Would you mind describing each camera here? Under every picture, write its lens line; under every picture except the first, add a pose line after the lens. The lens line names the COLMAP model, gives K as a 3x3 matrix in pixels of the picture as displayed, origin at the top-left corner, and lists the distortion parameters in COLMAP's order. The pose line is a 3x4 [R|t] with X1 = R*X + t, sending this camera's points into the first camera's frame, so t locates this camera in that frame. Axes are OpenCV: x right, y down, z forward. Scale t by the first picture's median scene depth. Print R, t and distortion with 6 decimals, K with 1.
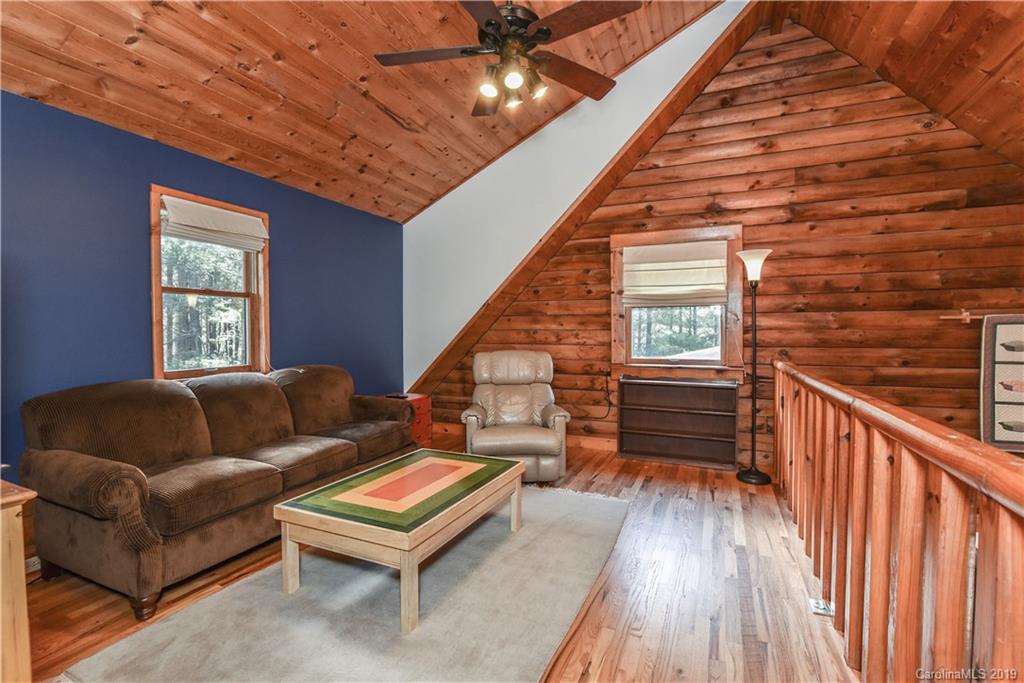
lens RADIAL K [[471.9, 0, 506.7], [0, 471.9, 342.6], [0, 0, 1]] dist [-0.016014, 0.000185]
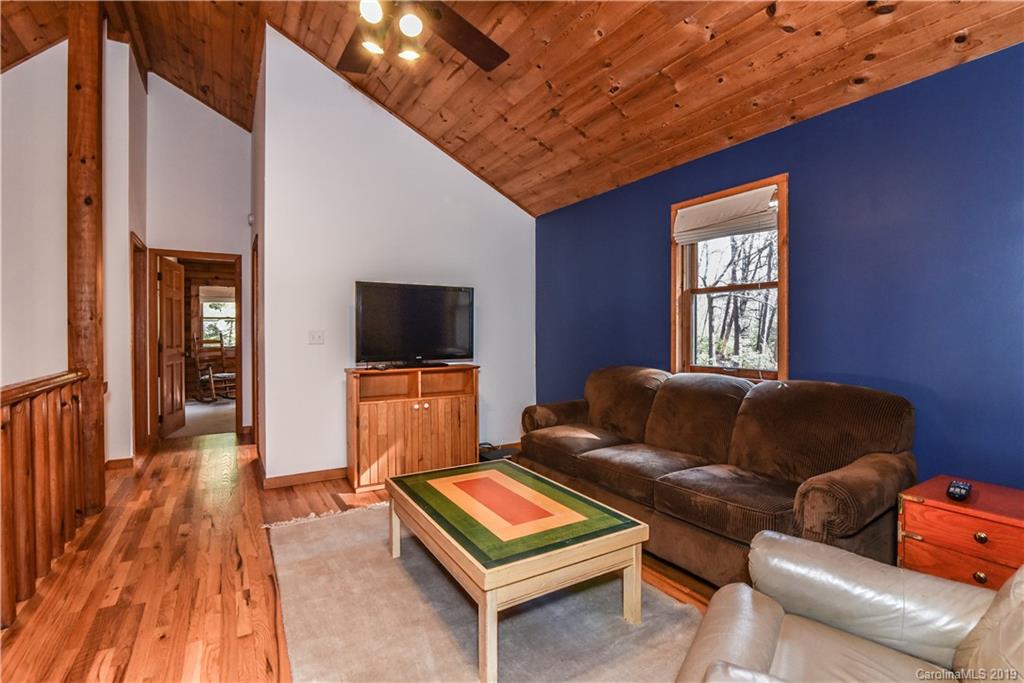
lens RADIAL K [[471.9, 0, 506.1], [0, 471.9, 335.0], [0, 0, 1]] dist [-0.016014, 0.000185]
pose [[-0.579659, 0.012563, -0.814762, 0.493800], [-0.008882, 0.999724, 0.021733, -0.034299], [0.814811, 0.019835, -0.579388, 1.433406]]
